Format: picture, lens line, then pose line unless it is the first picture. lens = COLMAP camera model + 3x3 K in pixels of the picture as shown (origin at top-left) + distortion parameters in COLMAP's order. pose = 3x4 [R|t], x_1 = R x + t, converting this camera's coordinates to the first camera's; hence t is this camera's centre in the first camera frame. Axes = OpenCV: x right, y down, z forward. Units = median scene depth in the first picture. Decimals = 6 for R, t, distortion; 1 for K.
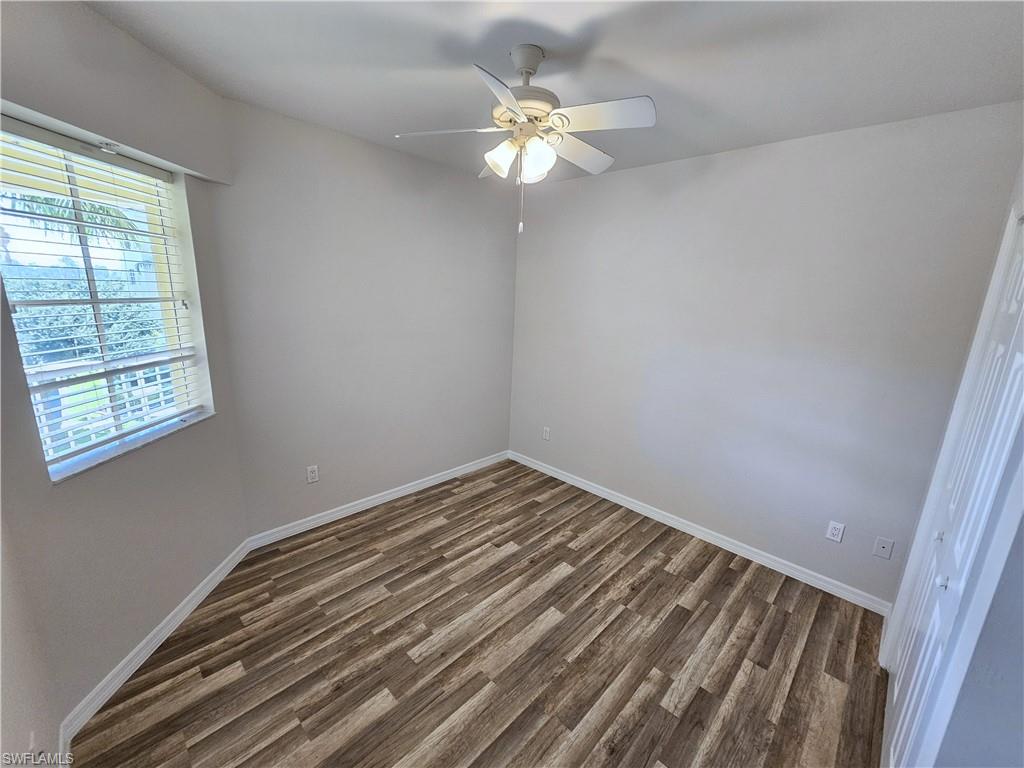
lens RADIAL K [[419.5, 0, 507.5], [0, 419.5, 392.7], [0, 0, 1]] dist [-0.002059, -0.000305]
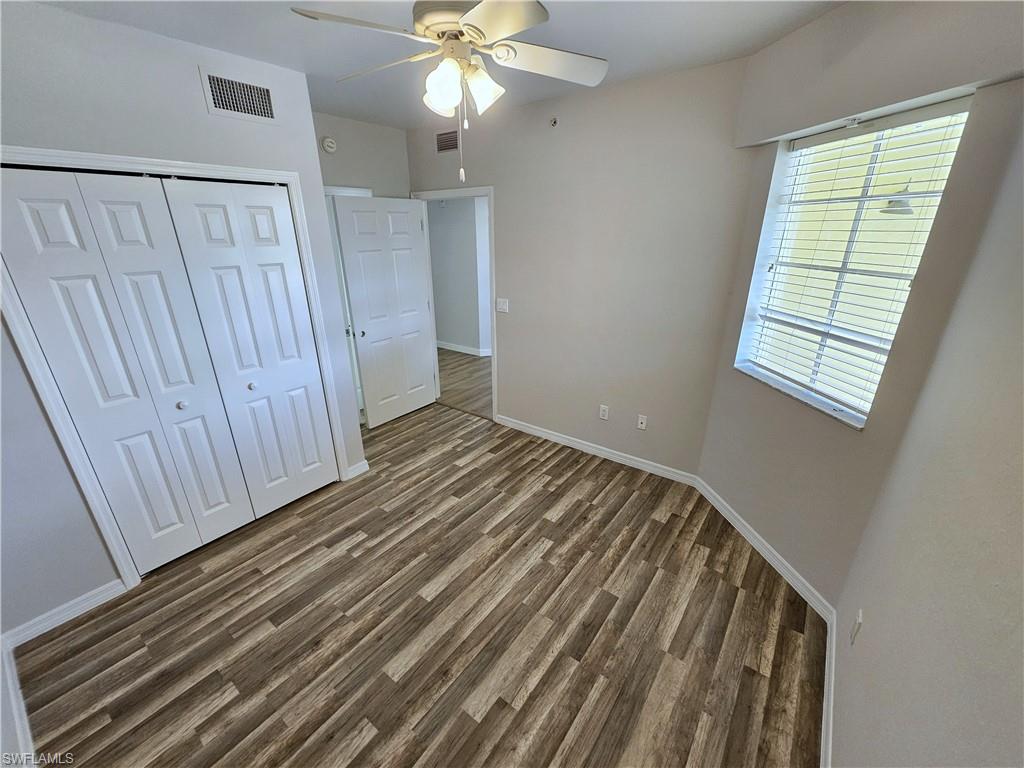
lens RADIAL K [[419.5, 0, 513.1], [0, 419.5, 393.1], [0, 0, 1]] dist [-0.002059, -0.000305]
pose [[-0.990710, 0.016021, -0.135044, 0.044287], [-0.063843, 0.822008, 0.565885, -0.432179], [0.120074, 0.569250, -0.813349, 1.634619]]
